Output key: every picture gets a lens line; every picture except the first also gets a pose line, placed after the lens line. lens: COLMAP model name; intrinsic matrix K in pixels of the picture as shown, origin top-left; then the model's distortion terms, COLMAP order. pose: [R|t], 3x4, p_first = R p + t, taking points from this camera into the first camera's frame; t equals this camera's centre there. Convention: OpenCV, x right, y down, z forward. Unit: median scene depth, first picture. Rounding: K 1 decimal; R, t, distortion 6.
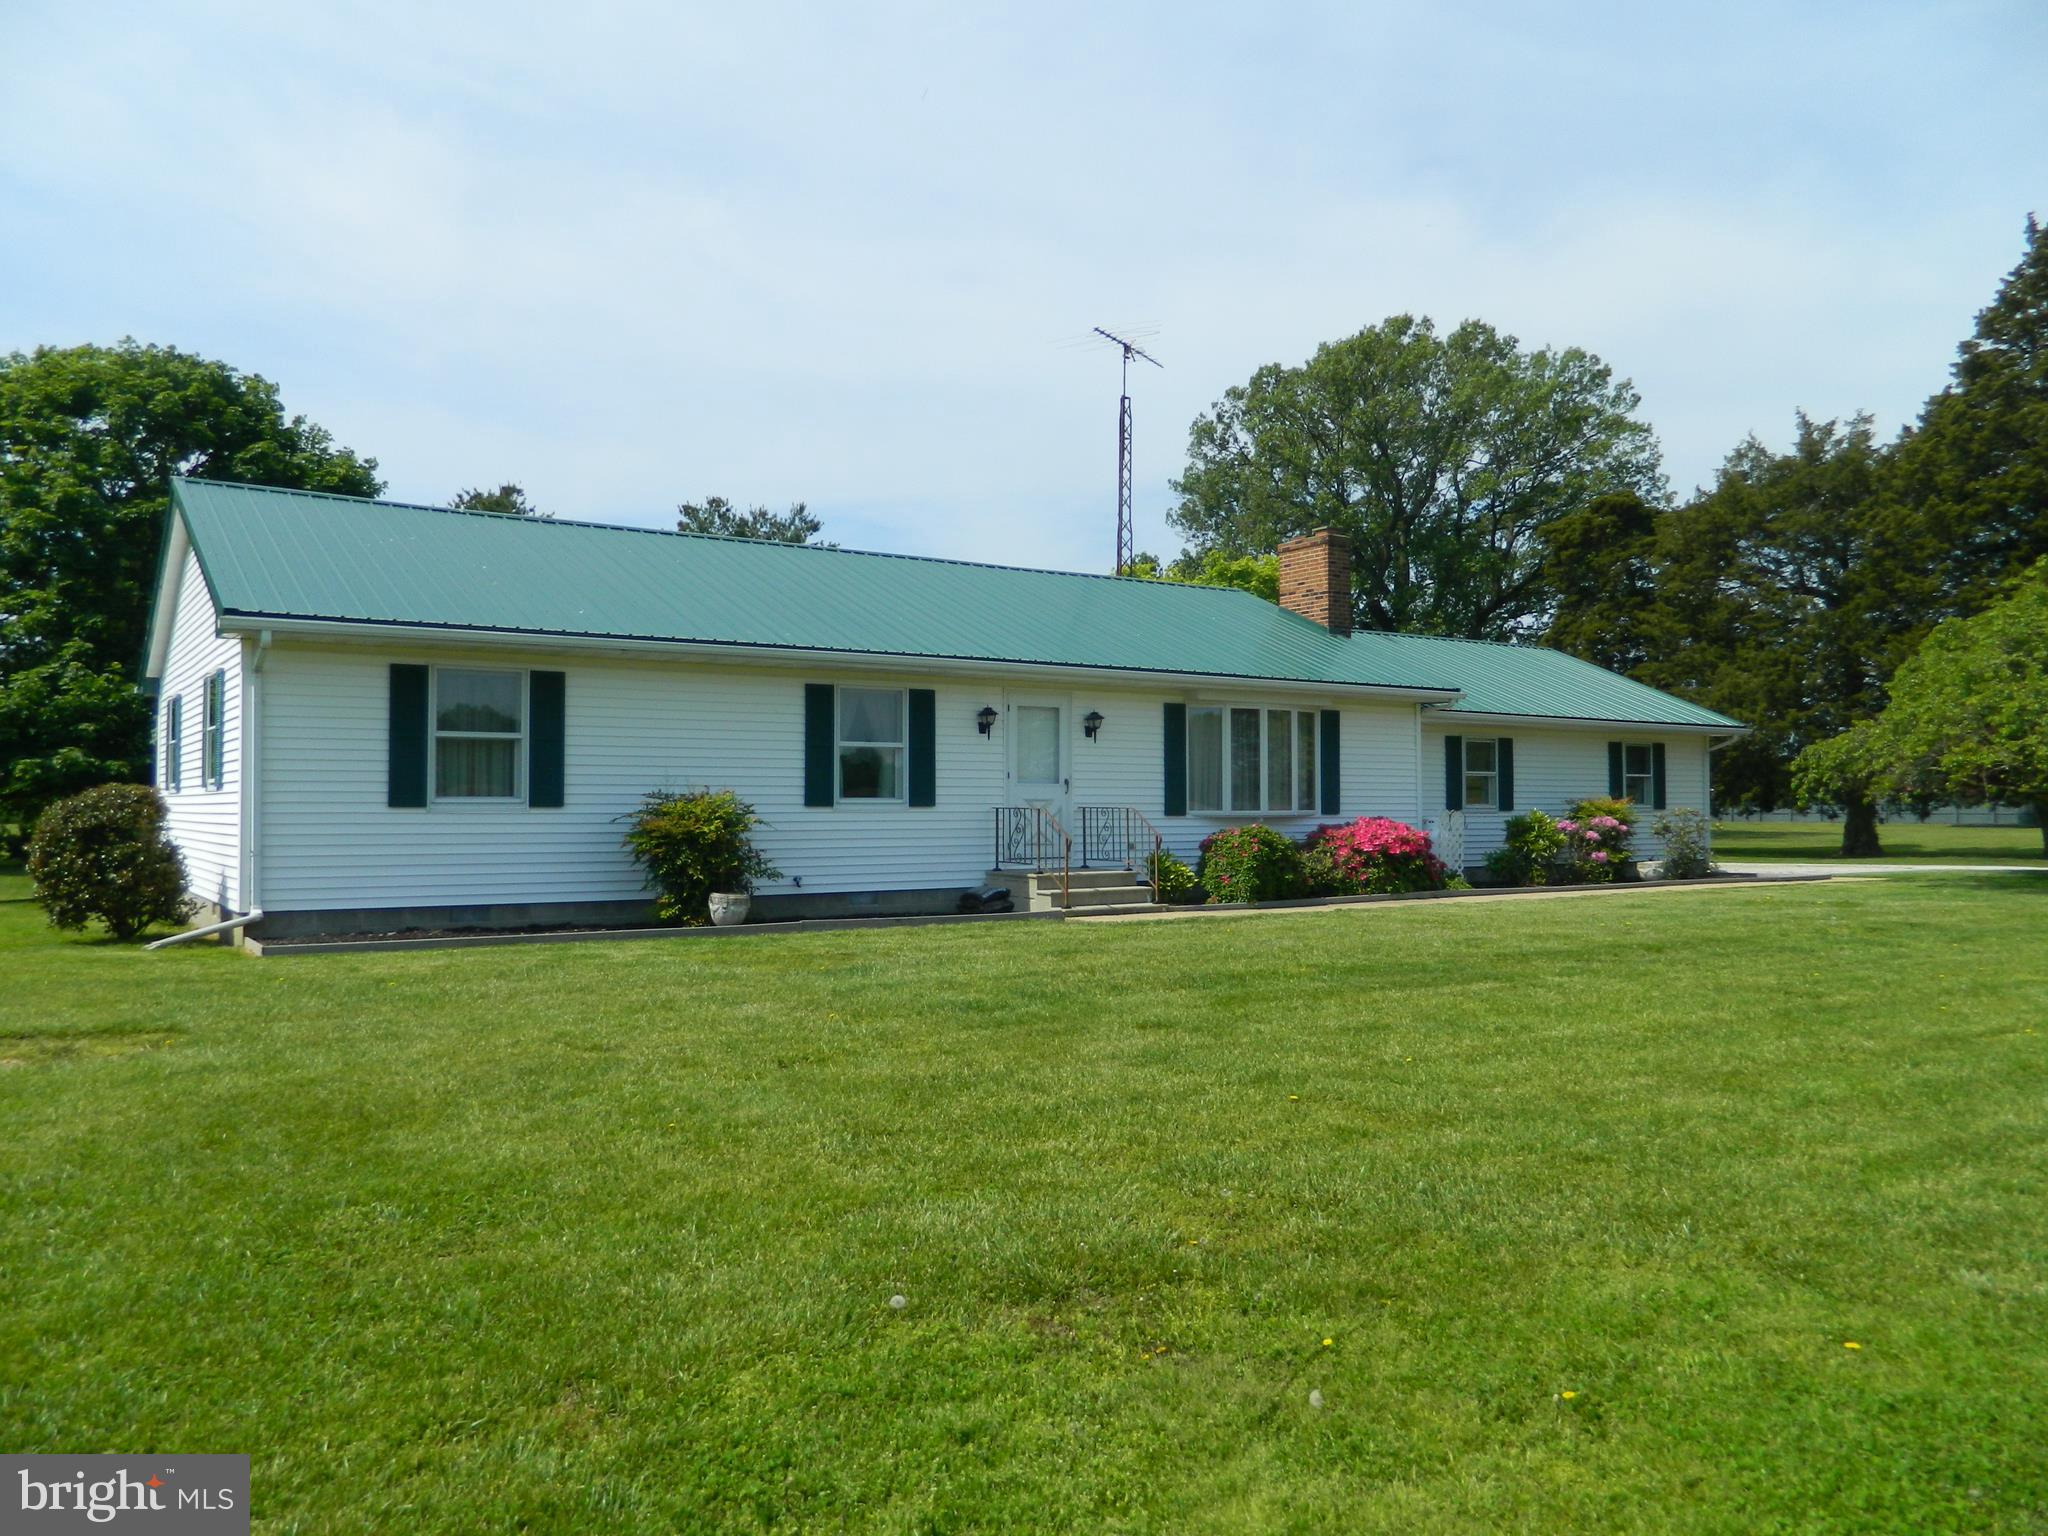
lens RADIAL K [[1507.7, 0, 1023.4], [0, 1507.7, 774.0], [0, 0, 1]] dist [0.002406, 0.001796]
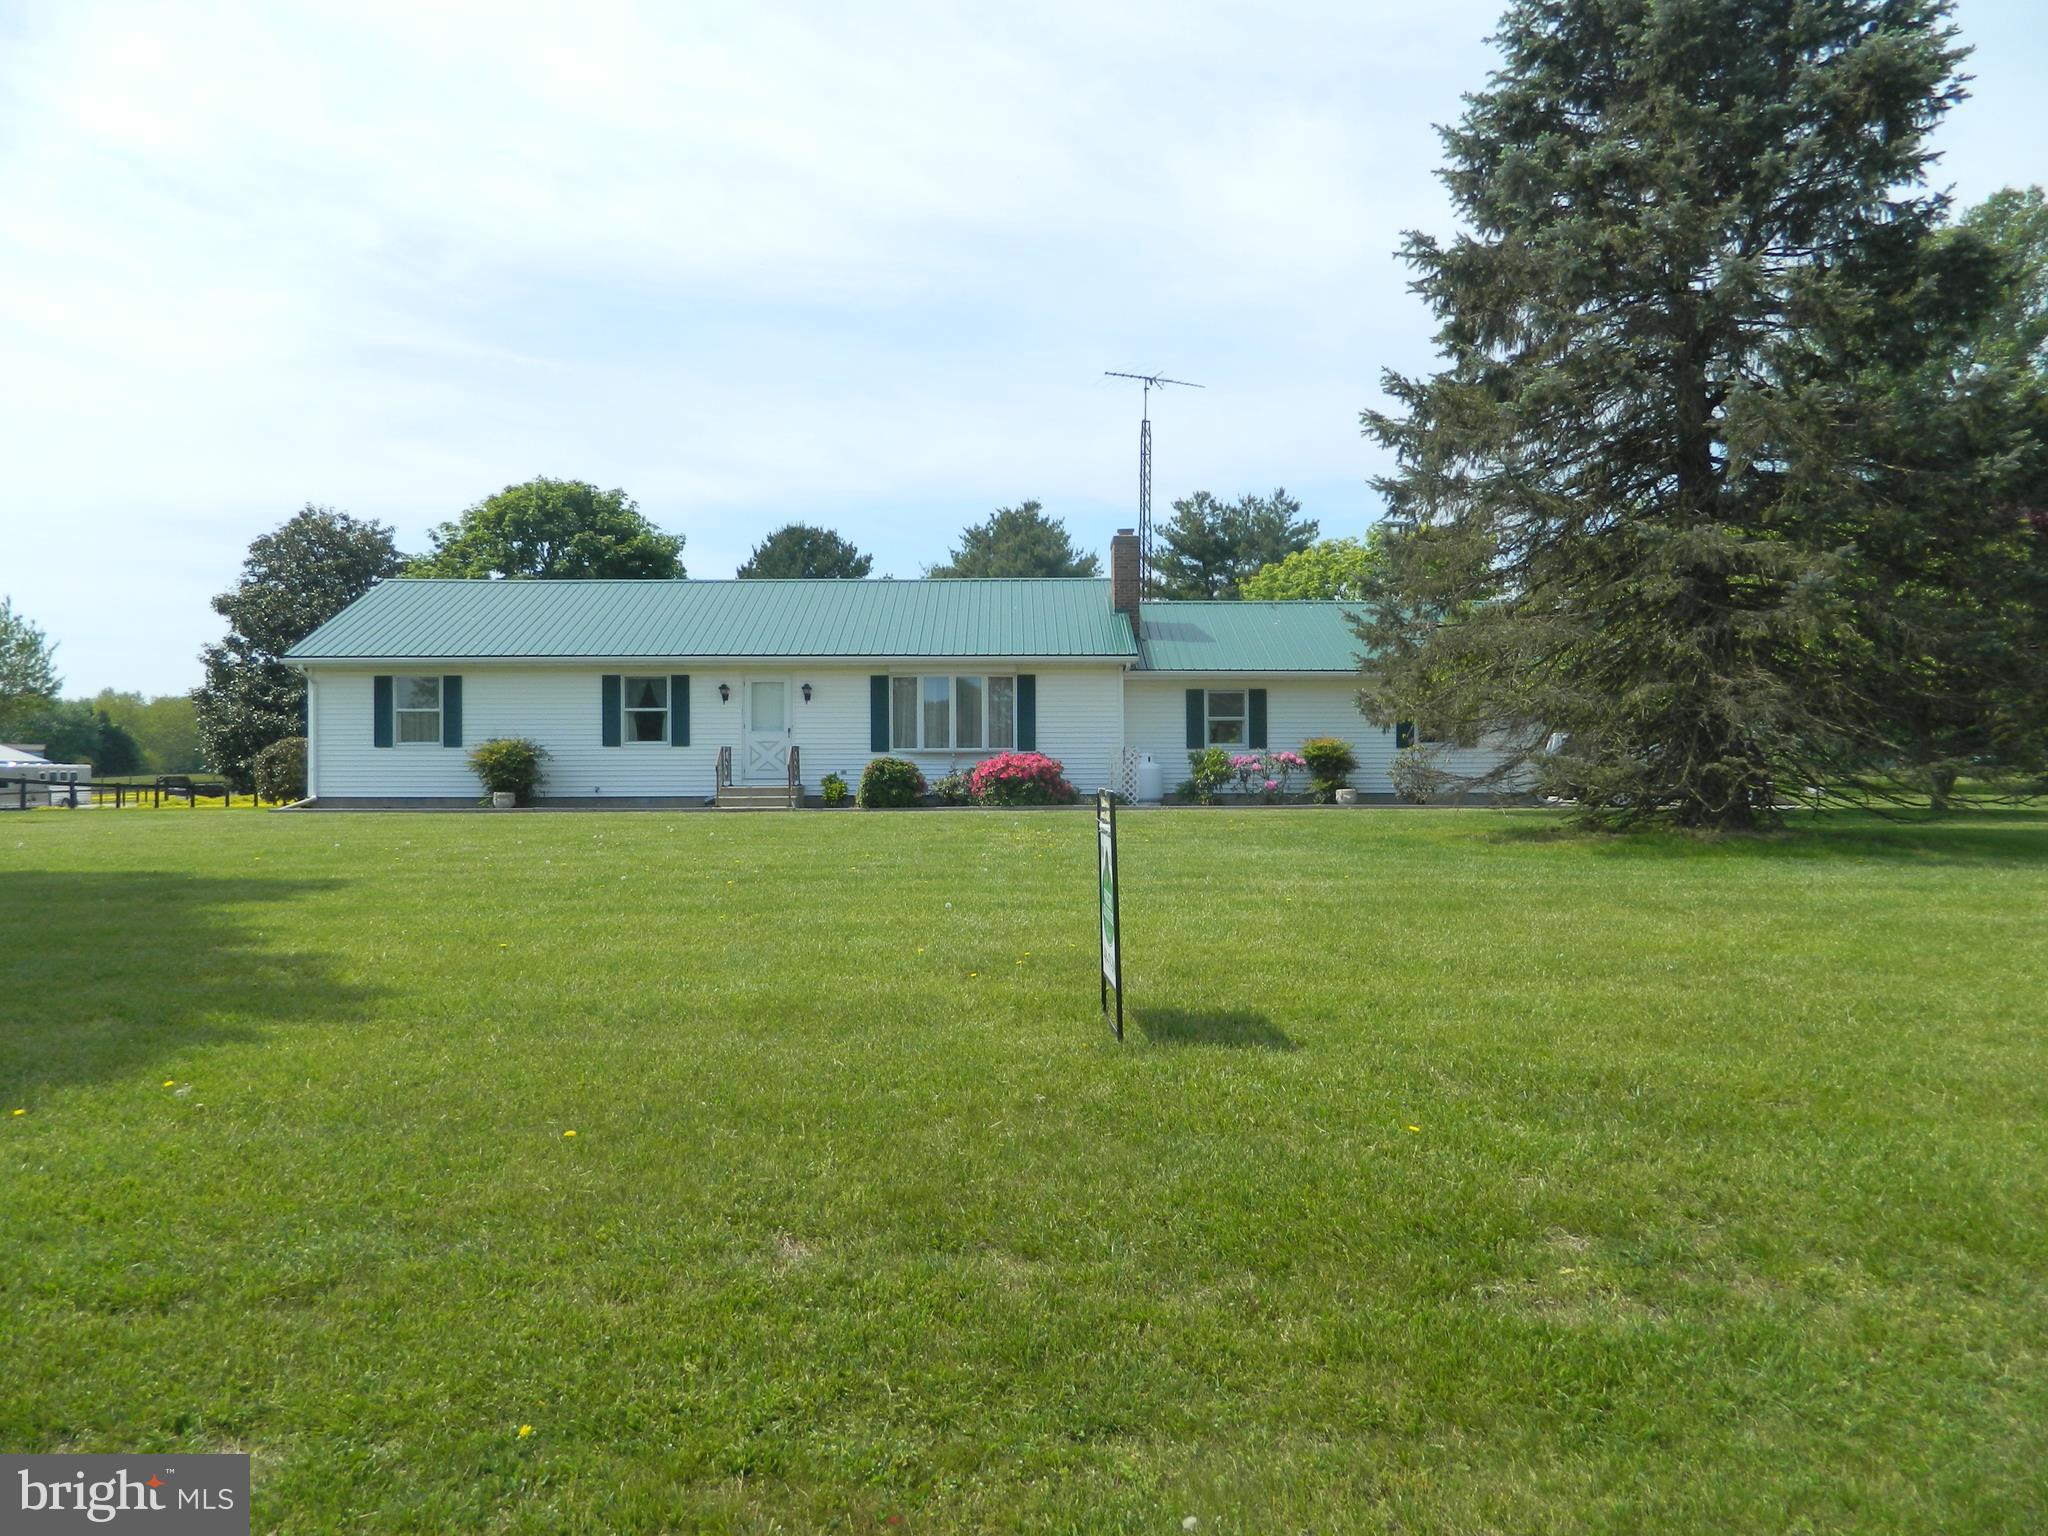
lens RADIAL K [[1507.7, 0, 1024.2], [0, 1507.7, 764.6], [0, 0, 1]] dist [0.002406, 0.001796]
pose [[0.826993, -0.002485, -0.562207, 1.088470], [0.014522, 0.999751, 0.016943, 0.018001], [0.562024, -0.022176, 0.826823, -0.145452]]
